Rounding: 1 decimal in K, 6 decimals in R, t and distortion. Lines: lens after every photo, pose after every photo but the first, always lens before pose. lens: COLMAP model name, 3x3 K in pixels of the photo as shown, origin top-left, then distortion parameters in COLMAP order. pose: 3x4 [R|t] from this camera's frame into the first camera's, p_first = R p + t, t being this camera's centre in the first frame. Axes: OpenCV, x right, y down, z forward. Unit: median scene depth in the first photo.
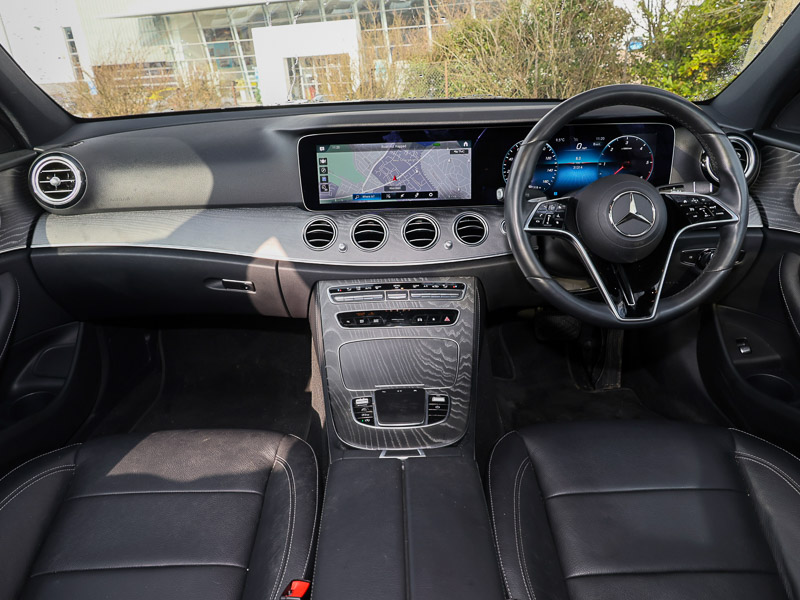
lens RADIAL K [[620.1, 0, 396.7], [0, 620.1, 291.3], [0, 0, 1]] dist [0.007457, 0.005188]
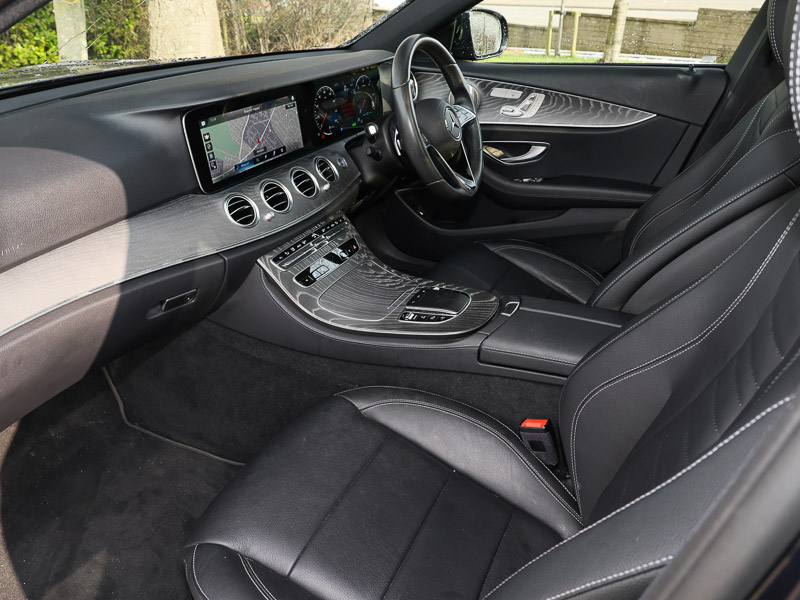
lens RADIAL K [[620.1, 0, 396.7], [0, 620.1, 291.3], [0, 0, 1]] dist [0.007457, 0.005188]
pose [[0.452285, -0.382409, 0.805731, -0.838779], [0.327409, 0.911529, 0.248835, -0.140903], [-0.829603, 0.151259, 0.537475, 0.311792]]
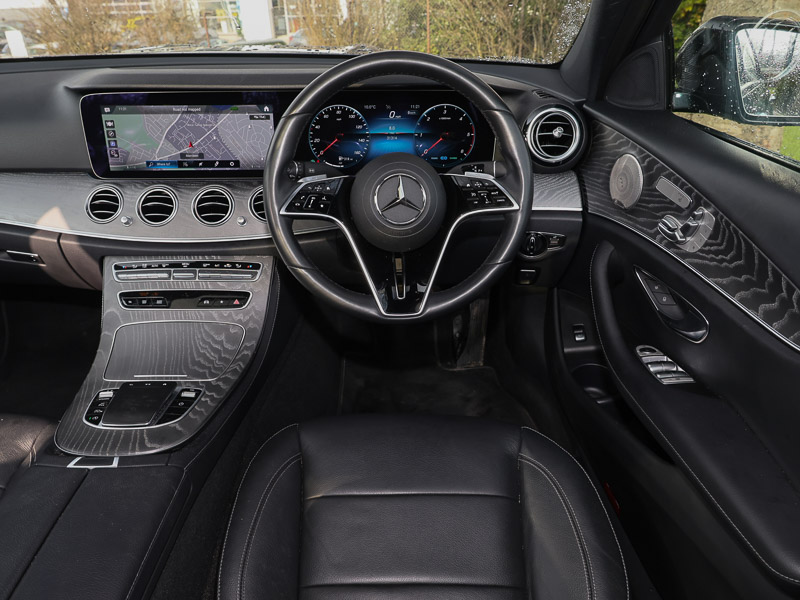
lens RADIAL K [[628.9, 0, 381.7], [0, 628.9, 292.3], [0, 0, 1]] dist [0.007777, 0.007653]
pose [[0.999652, 0.026140, -0.003492, 0.295011], [-0.025726, 0.995700, 0.088990, -0.057648], [0.005803, -0.088869, 0.996026, 0.062428]]
